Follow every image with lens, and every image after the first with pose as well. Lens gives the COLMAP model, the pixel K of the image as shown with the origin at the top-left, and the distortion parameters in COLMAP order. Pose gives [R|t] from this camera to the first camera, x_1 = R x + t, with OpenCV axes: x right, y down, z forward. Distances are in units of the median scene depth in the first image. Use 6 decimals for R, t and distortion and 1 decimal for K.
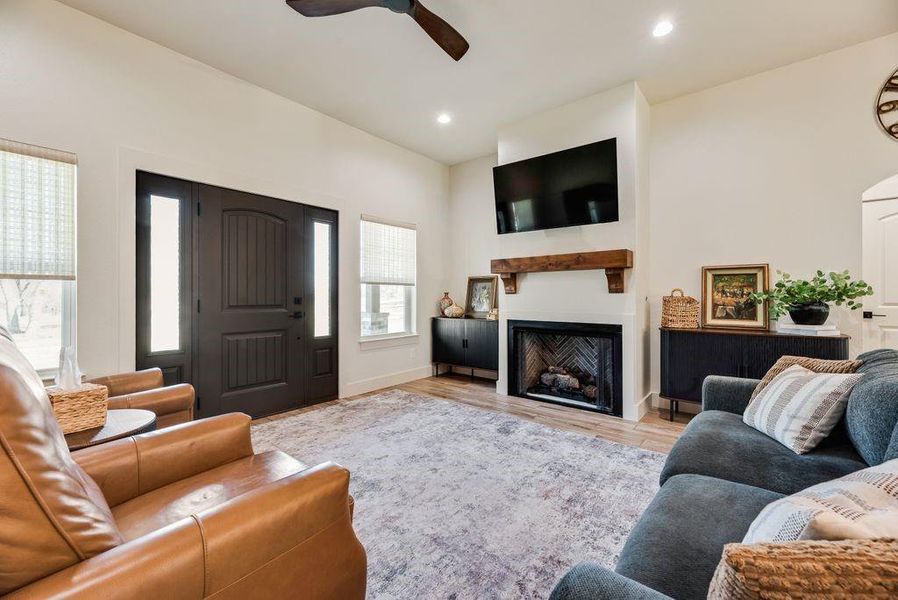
lens RADIAL K [[359.8, 0, 448.1], [0, 359.8, 296.7], [0, 0, 1]] dist [-0.002401, 0.000643]
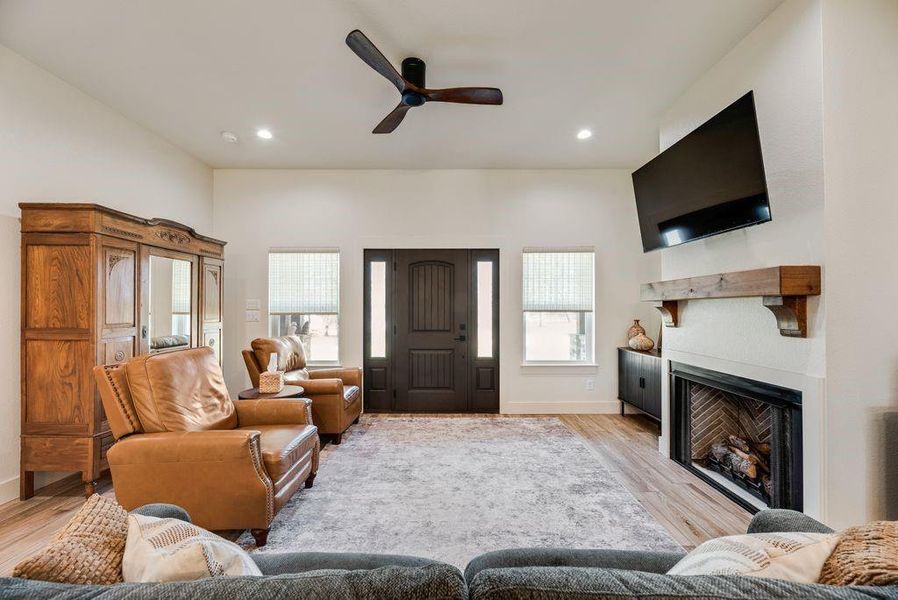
lens RADIAL K [[359.8, 0, 452.3], [0, 359.8, 305.7], [0, 0, 1]] dist [-0.002401, 0.000643]
pose [[0.644512, -0.005195, -0.764577, 0.566353], [-0.001984, 0.999962, -0.008467, -0.056462], [0.764592, 0.006975, 0.644477, 0.182447]]
